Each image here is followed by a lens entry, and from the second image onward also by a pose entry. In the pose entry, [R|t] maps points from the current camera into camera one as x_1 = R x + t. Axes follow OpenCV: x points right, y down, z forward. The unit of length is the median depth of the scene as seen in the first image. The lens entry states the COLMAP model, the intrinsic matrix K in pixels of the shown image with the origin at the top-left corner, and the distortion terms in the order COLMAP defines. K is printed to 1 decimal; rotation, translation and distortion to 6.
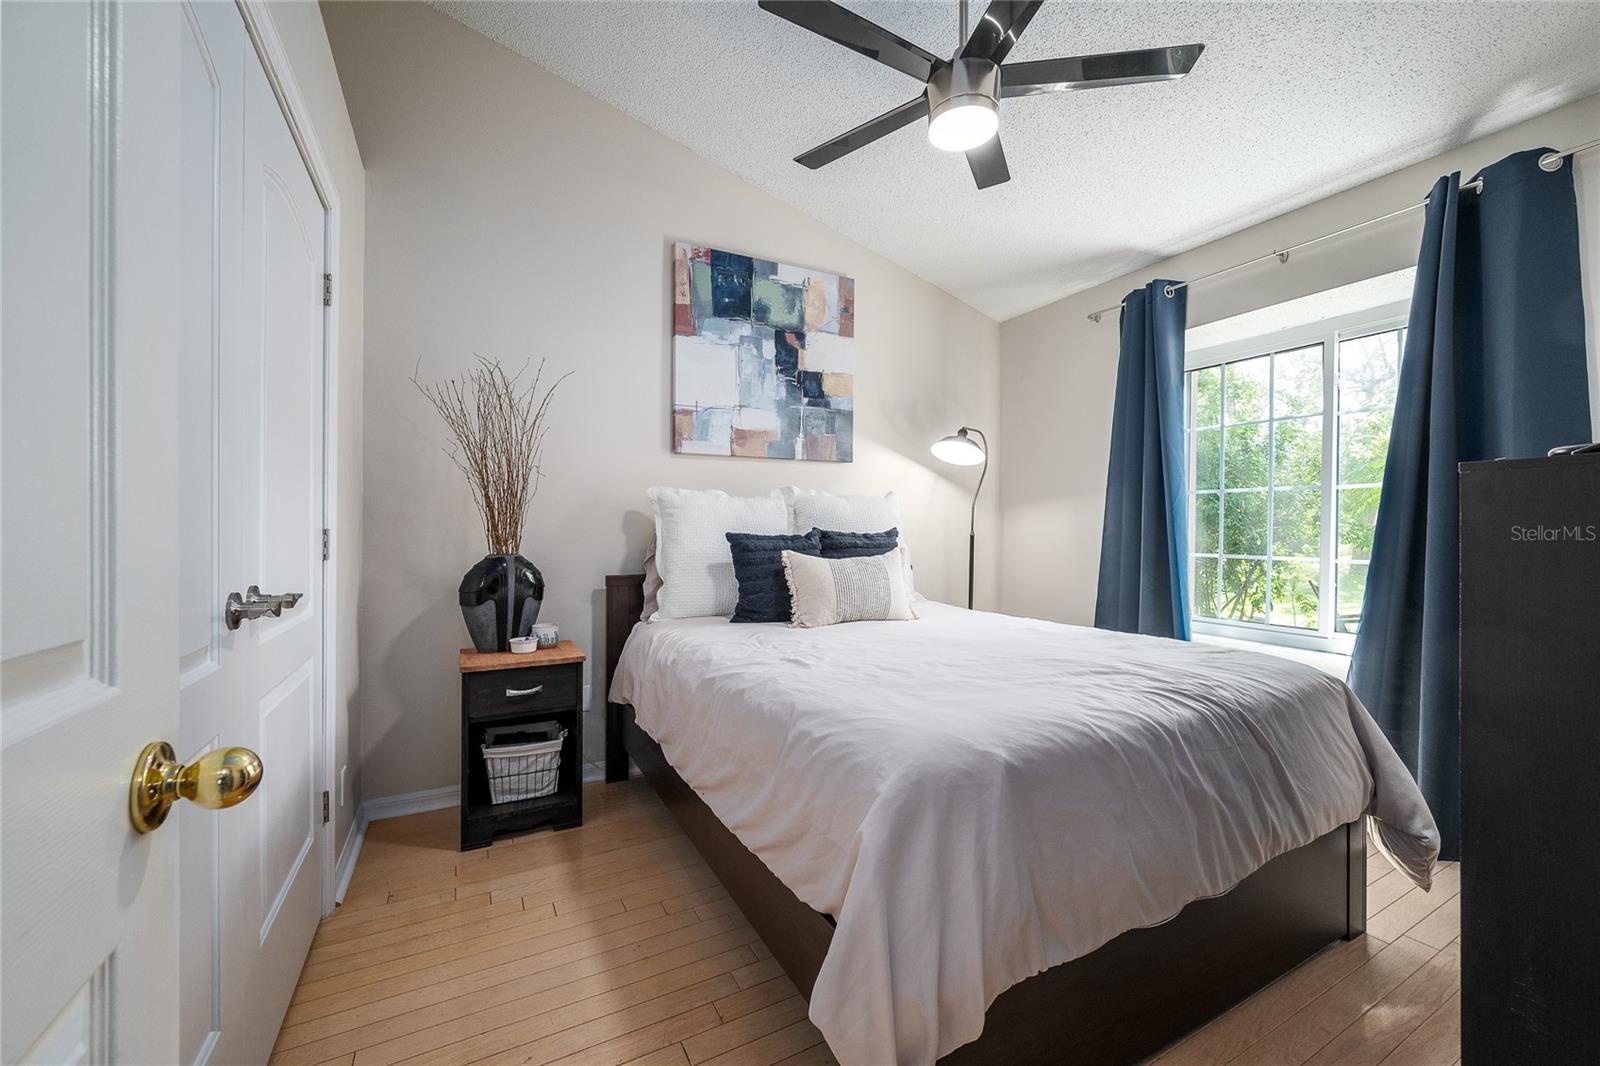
lens RADIAL K [[631.6, 0, 805.8], [0, 631.6, 530.4], [0, 0, 1]] dist [-0.002262, -0.000164]
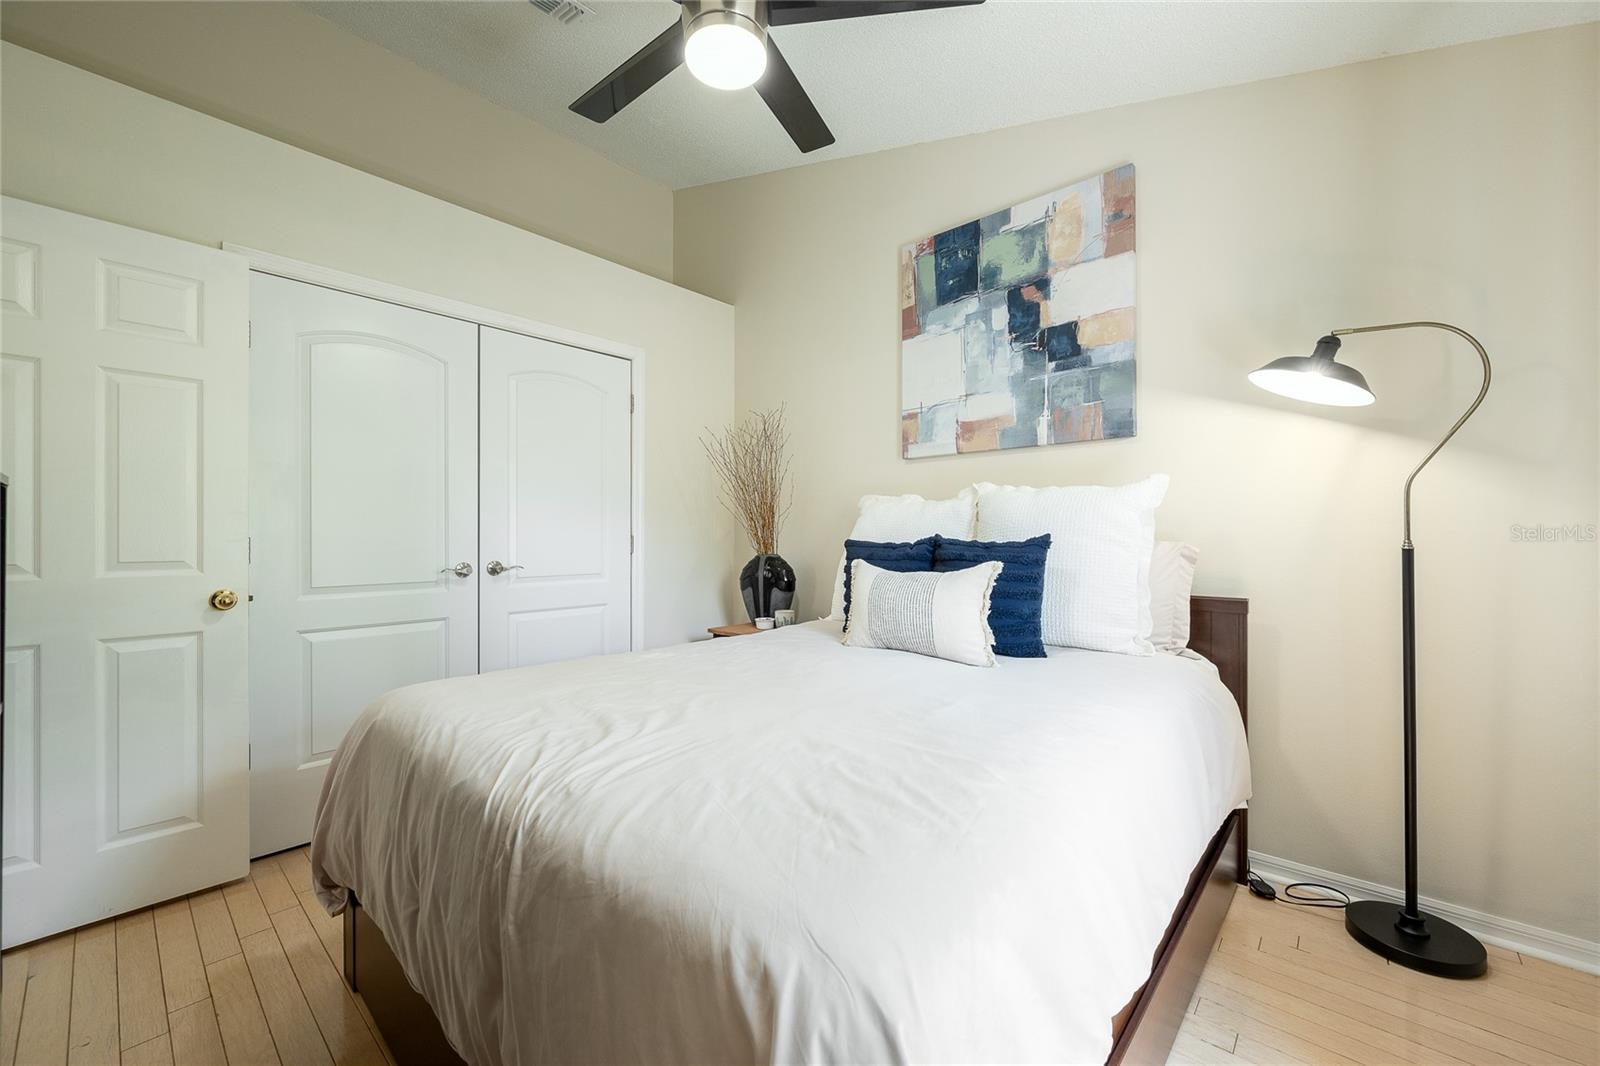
lens RADIAL K [[631.6, 0, 805.8], [0, 631.6, 530.4], [0, 0, 1]] dist [-0.002262, -0.000164]
pose [[0.335920, -0.004694, -0.941879, 0.629711], [-0.000874, 0.999986, -0.005295, -0.004099], [0.941890, 0.002602, 0.335911, 0.481466]]
